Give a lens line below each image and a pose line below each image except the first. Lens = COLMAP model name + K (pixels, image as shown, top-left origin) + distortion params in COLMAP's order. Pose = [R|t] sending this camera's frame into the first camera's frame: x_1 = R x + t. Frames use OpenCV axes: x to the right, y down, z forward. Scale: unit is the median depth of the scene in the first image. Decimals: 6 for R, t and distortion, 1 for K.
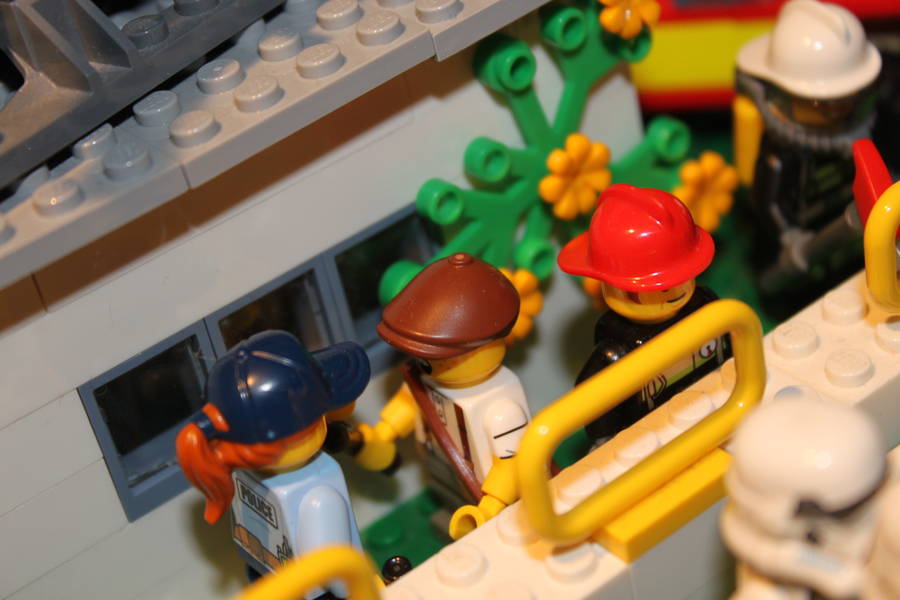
lens RADIAL K [[1759.7, 0, 450.0], [0, 1759.7, 300.0], [0, 0, 1]] dist [0.017881, 0.066597]
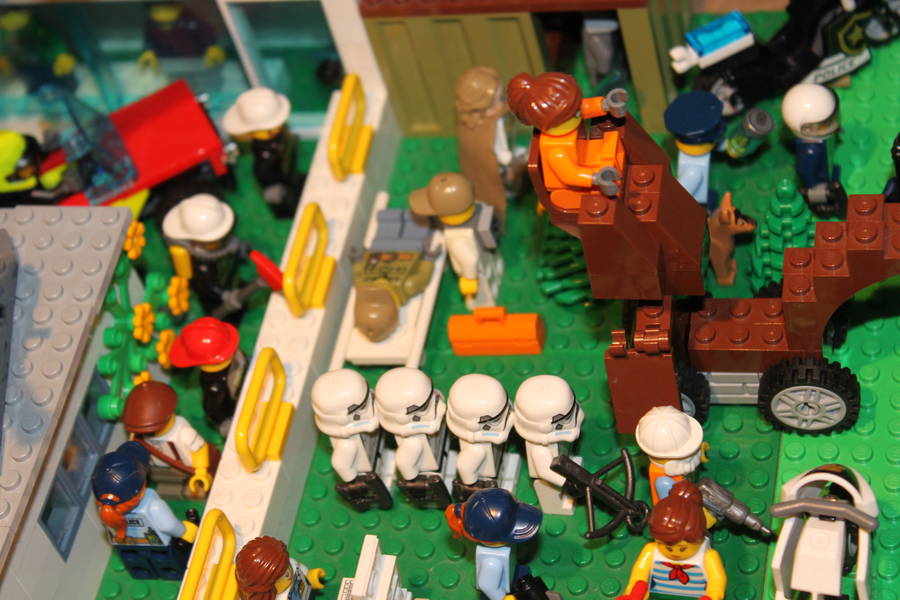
lens RADIAL K [[2178.8, 0, 450.0], [0, 2178.8, 300.0], [0, 0, 1]] dist [0.040319, 0.736515]
pose [[0.762697, -0.471738, 0.442444, -0.884040], [0.414711, 0.881660, 0.225146, -0.587544], [-0.496295, 0.011768, 0.868074, -1.647540]]
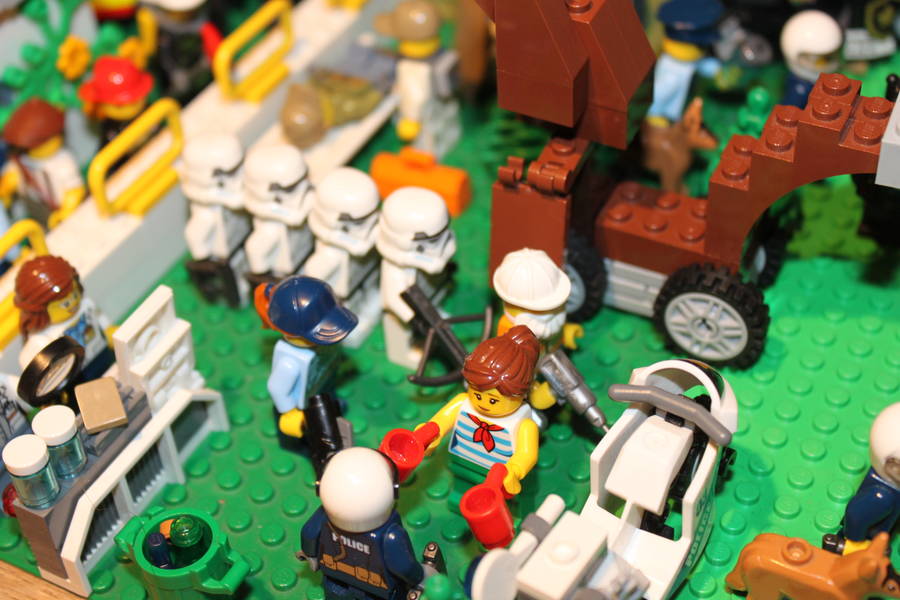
lens RADIAL K [[1471.8, 0, 450.0], [0, 1471.8, 300.0], [0, 0, 1]] dist [-0.054891, 0.105222]
pose [[0.903747, -0.170398, 0.392692, -0.278900], [0.129805, 0.983253, 0.127921, 0.053230], [-0.407913, -0.064635, 0.910730, -0.847287]]
